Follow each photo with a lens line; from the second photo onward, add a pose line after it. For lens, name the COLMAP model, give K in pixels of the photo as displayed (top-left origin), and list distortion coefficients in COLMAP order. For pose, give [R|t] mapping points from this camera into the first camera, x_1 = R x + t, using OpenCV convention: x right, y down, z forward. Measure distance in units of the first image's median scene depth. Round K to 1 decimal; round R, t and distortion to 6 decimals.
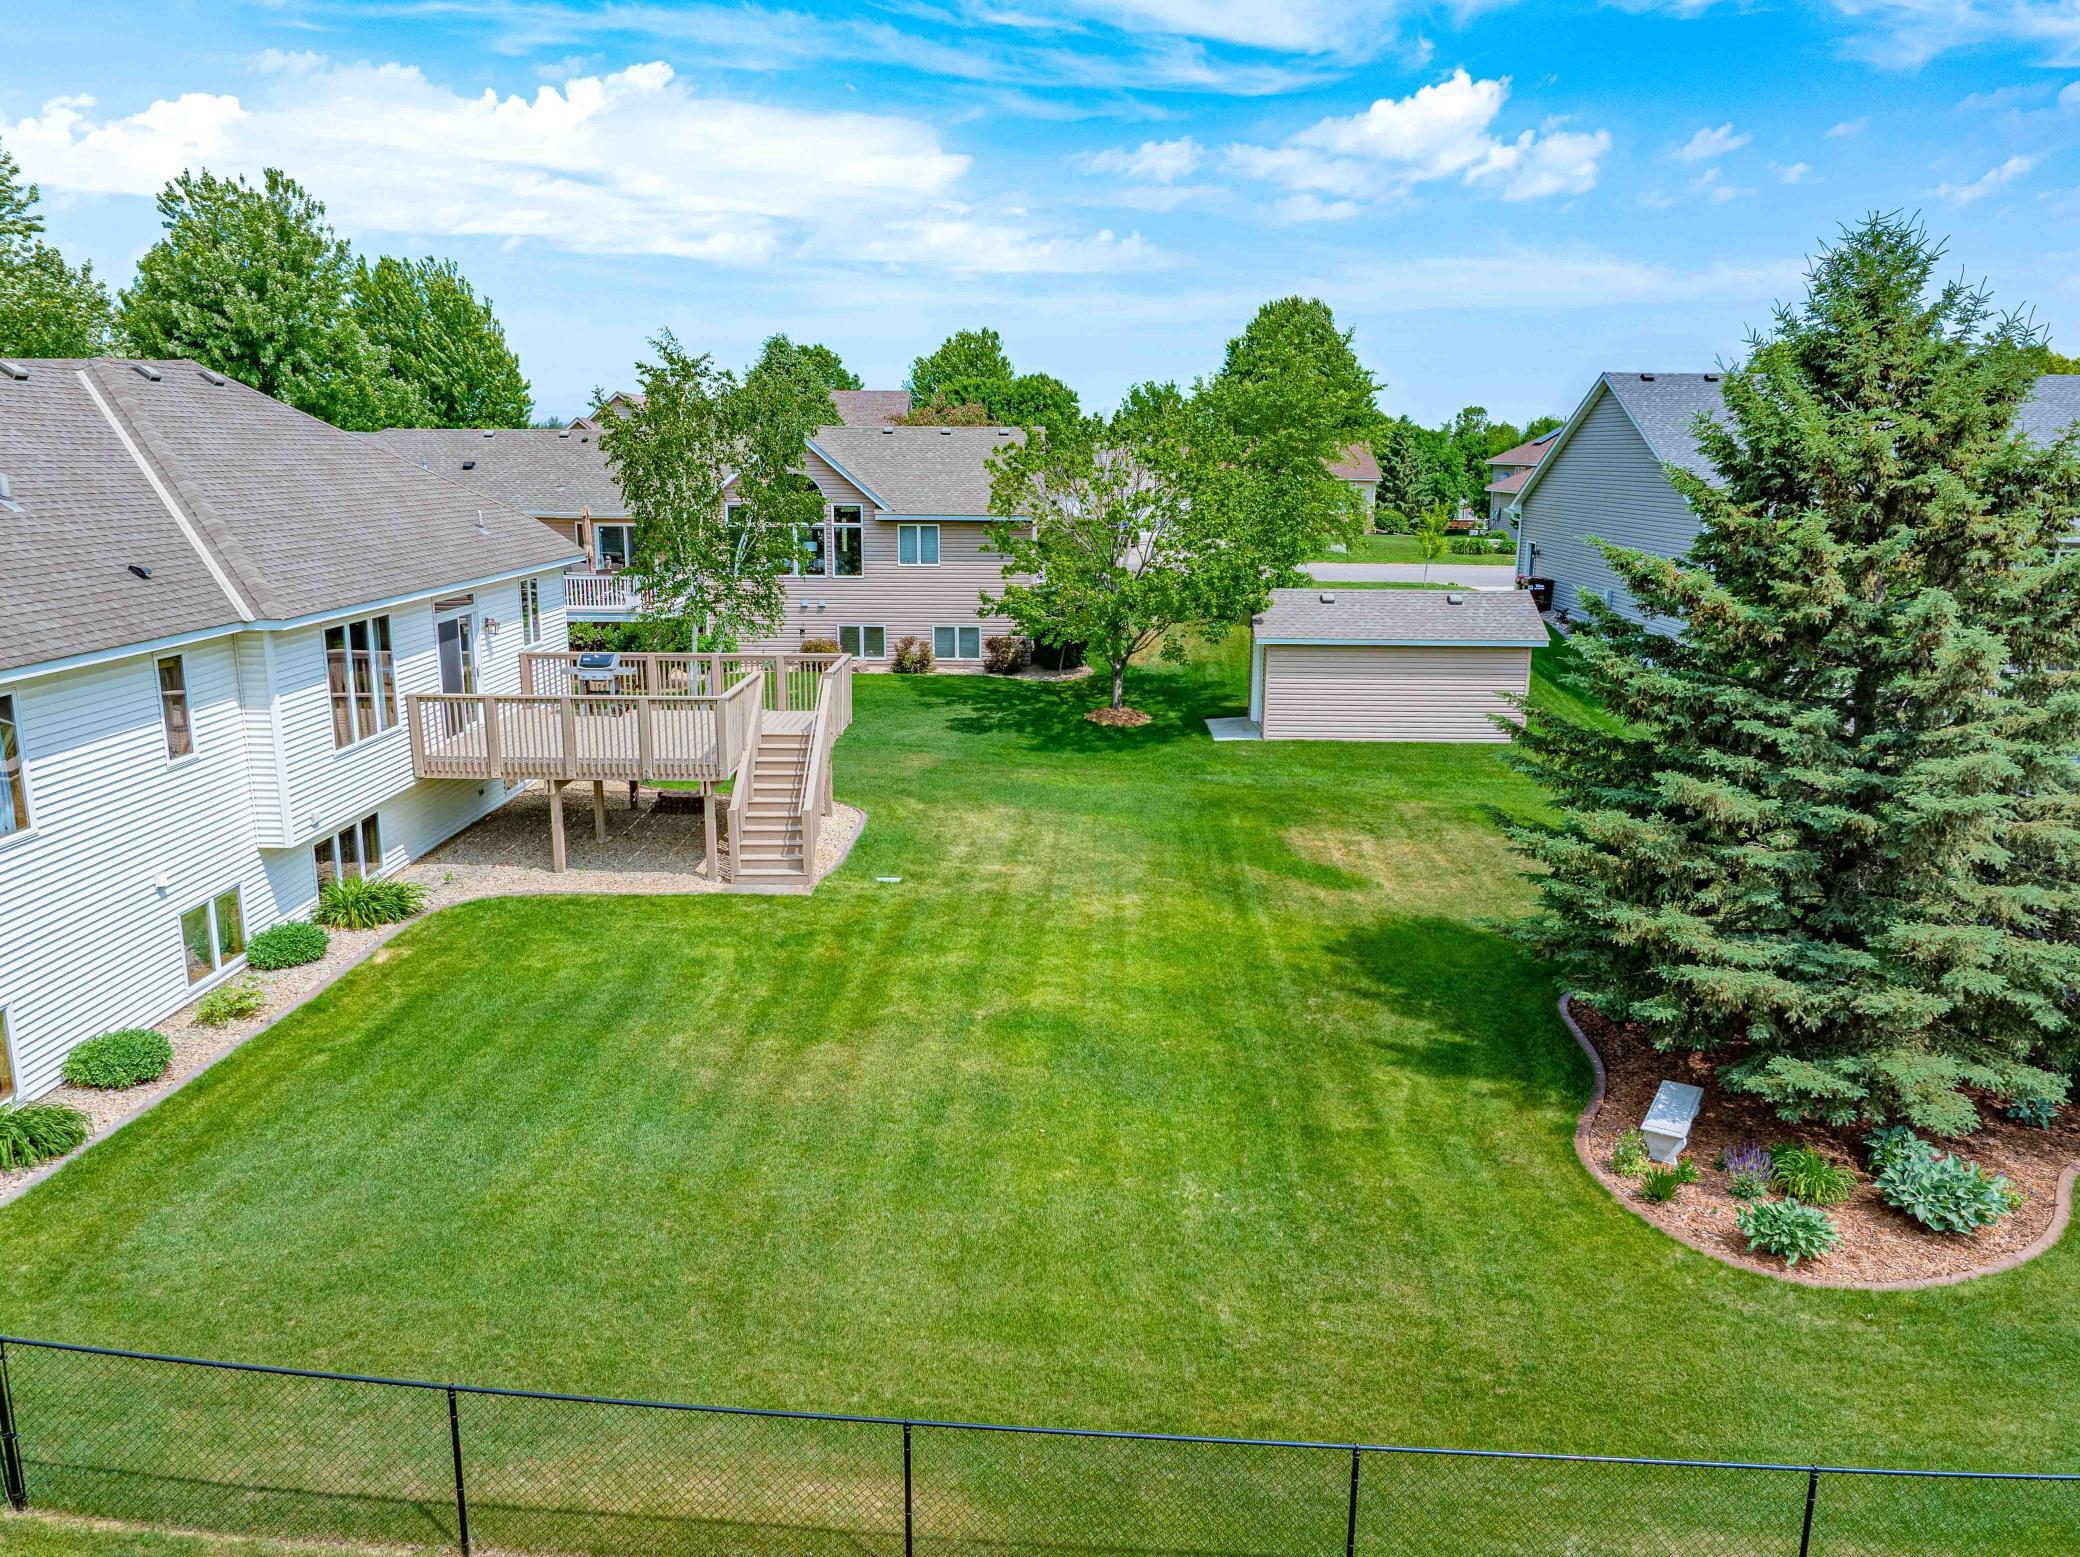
lens RADIAL K [[1451.9, 0, 1040.7], [0, 1451.9, 788.8], [0, 0, 1]] dist [-0.028995, 0.037806]
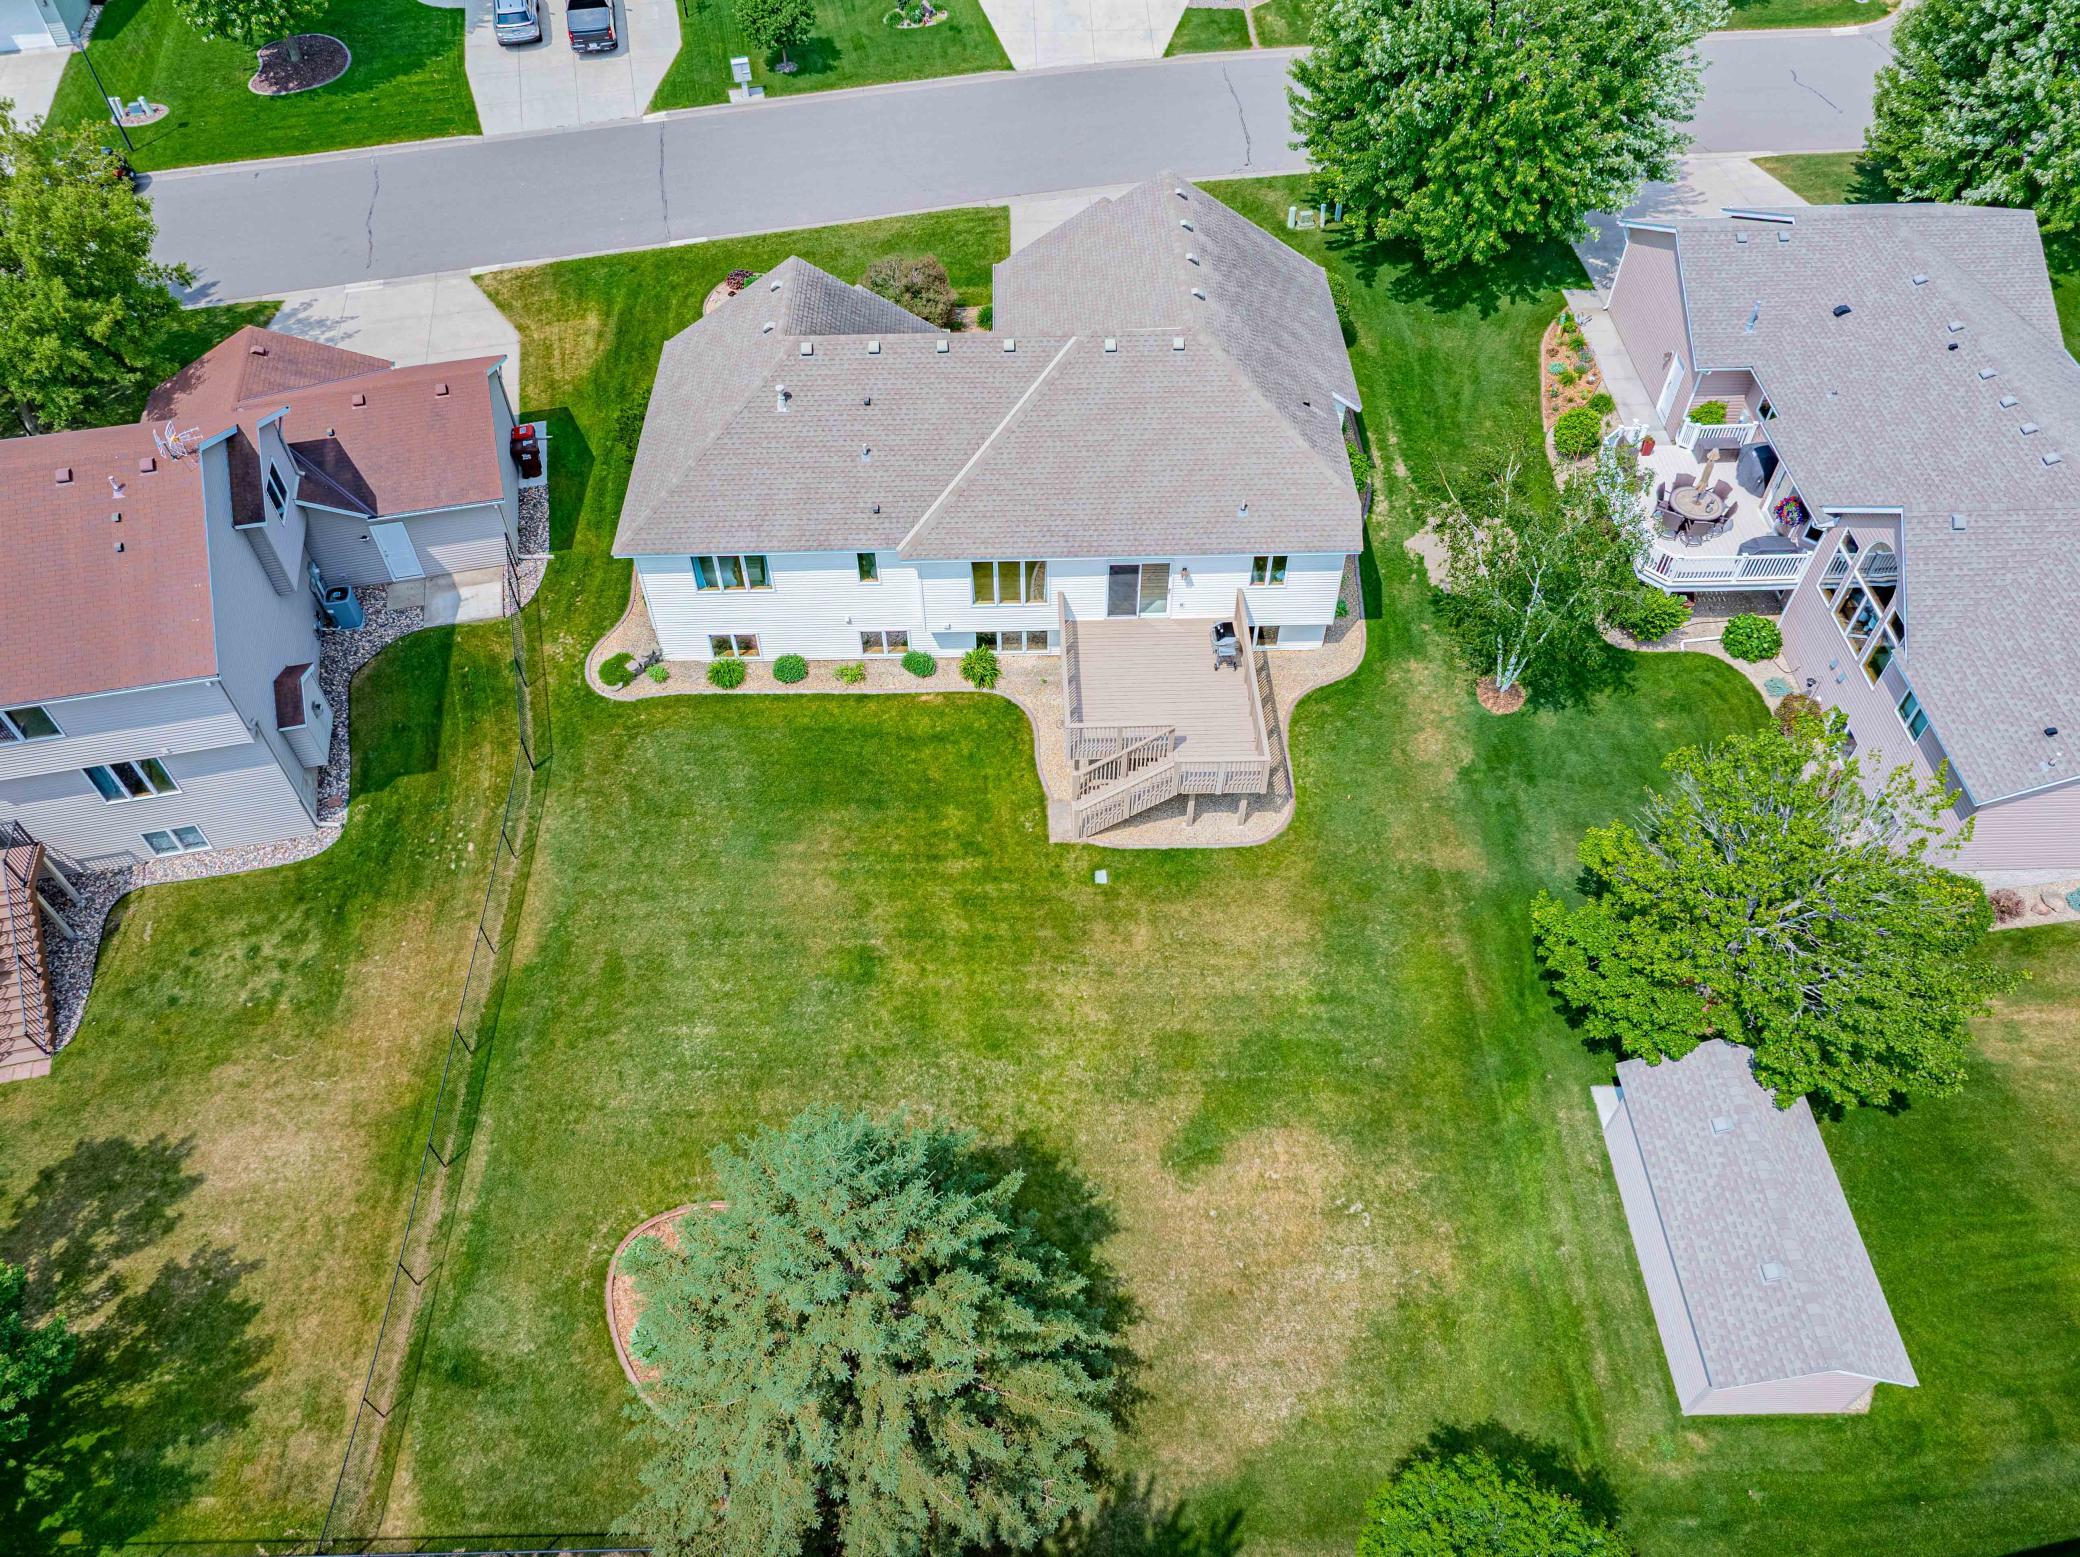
lens RADIAL K [[1451.9, 0, 1040.7], [0, 1451.9, 788.8], [0, 0, 1]] dist [-0.028995, 0.037806]
pose [[0.031615, 0.759430, -0.649820, 1.043854], [-0.218215, 0.639706, 0.736993, -1.419321], [0.975388, 0.118500, 0.185944, 0.798749]]
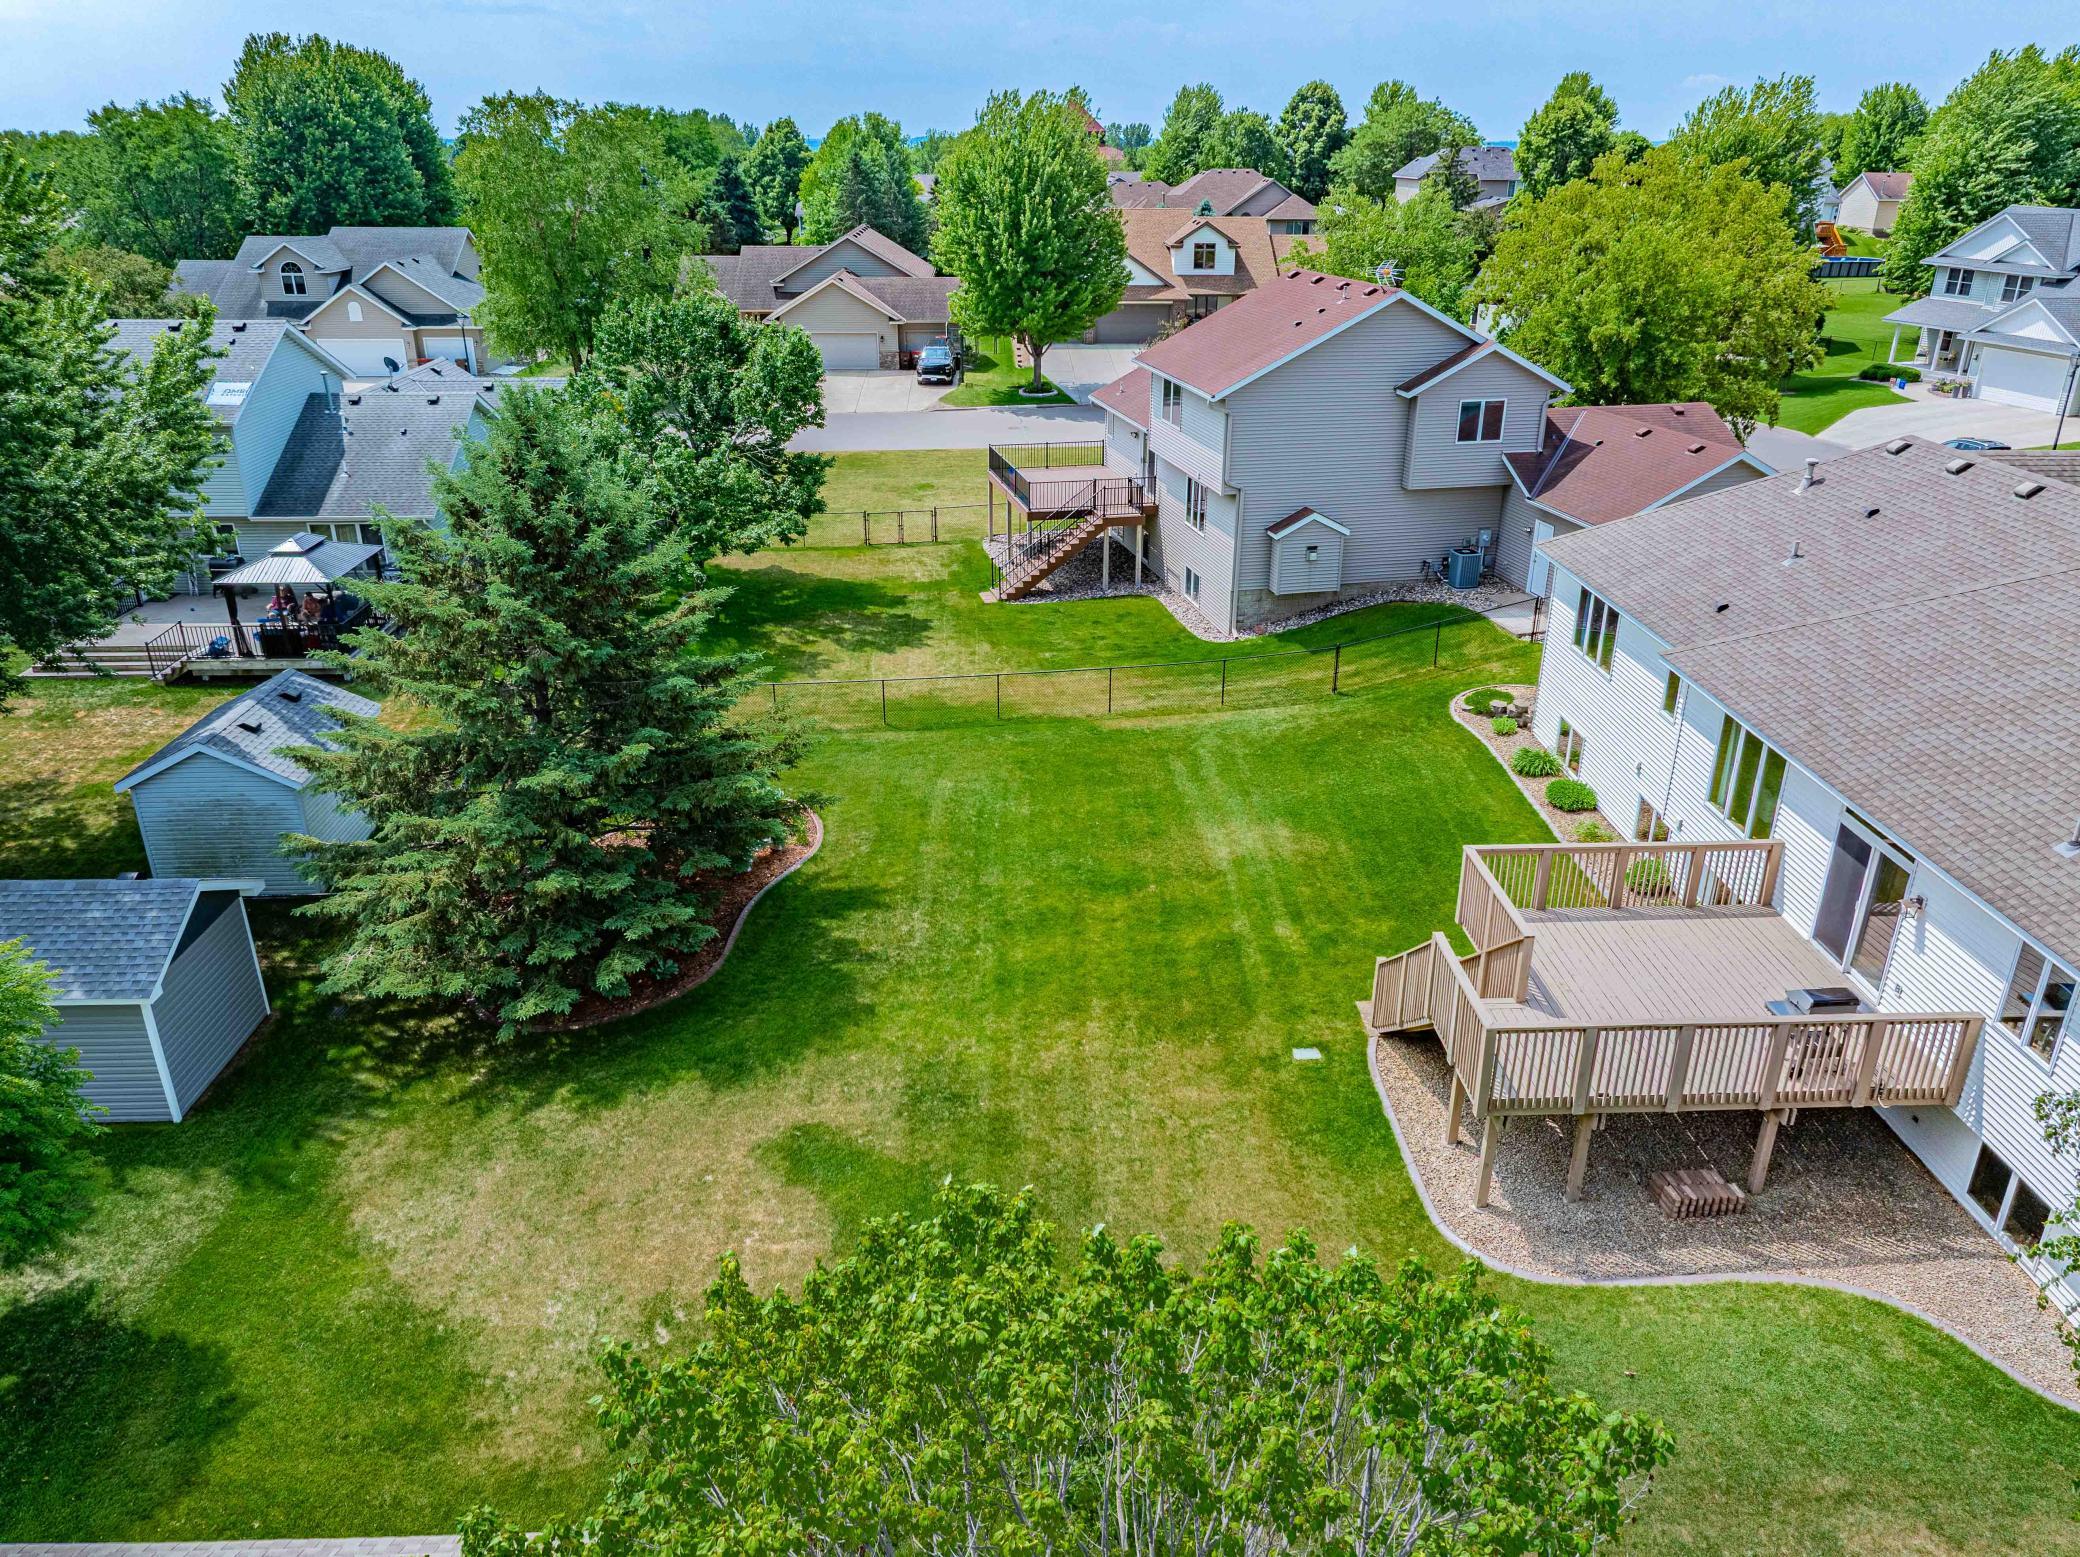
lens RADIAL K [[1465.2, 0, 1046.9], [0, 1465.2, 780.1], [0, 0, 1]] dist [-0.025184, 0.025017]
pose [[-0.998779, 0.002344, -0.049355, 0.136000], [-0.027308, 0.806274, 0.590911, -0.797574], [0.041179, 0.591537, -0.805225, 2.072339]]
